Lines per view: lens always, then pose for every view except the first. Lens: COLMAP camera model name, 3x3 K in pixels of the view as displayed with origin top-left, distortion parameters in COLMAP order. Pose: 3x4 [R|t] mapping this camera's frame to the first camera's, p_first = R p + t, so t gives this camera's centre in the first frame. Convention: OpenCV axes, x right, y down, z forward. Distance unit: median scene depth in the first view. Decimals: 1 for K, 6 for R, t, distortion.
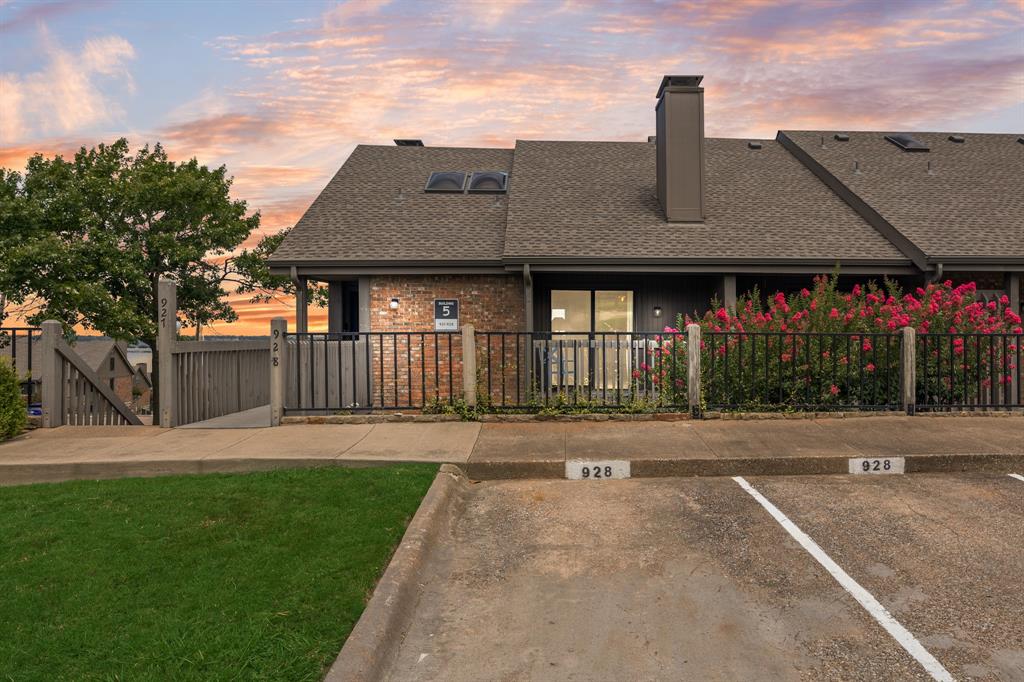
lens RADIAL K [[797.5, 0, 512.0], [0, 797.5, 341.0], [0, 0, 1]] dist [-0.001362, 0.000437]
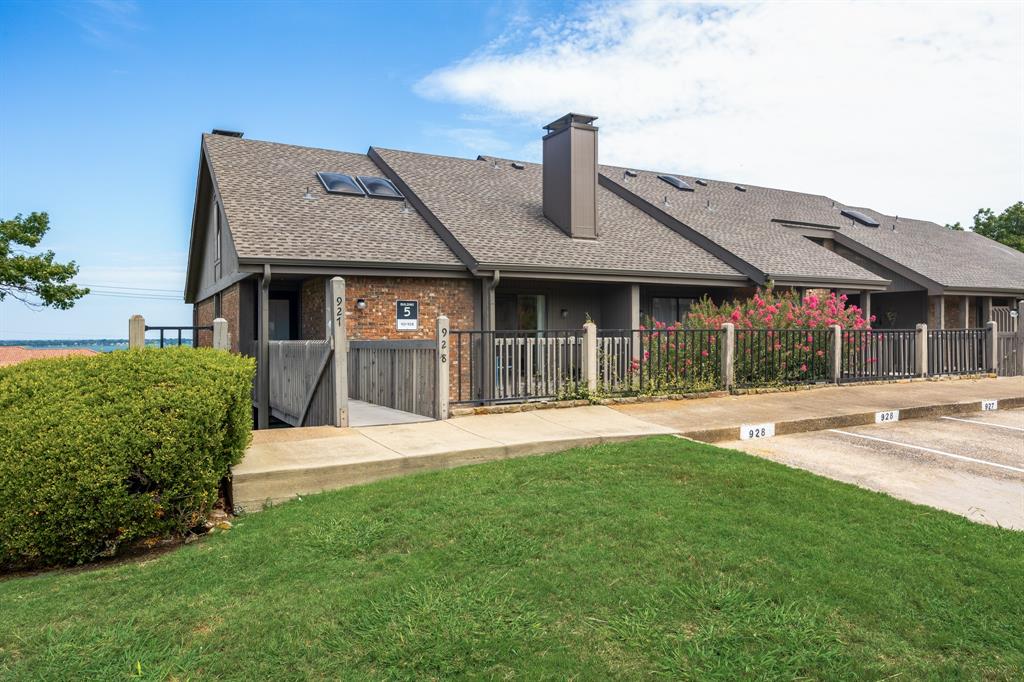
lens RADIAL K [[797.5, 0, 512.0], [0, 797.5, 341.0], [0, 0, 1]] dist [-0.001362, 0.000437]
pose [[0.872065, -0.011459, 0.489257, -0.508546], [0.012957, 0.999916, 0.000325, 0.002525], [-0.489219, 0.006056, 0.872140, 0.020251]]
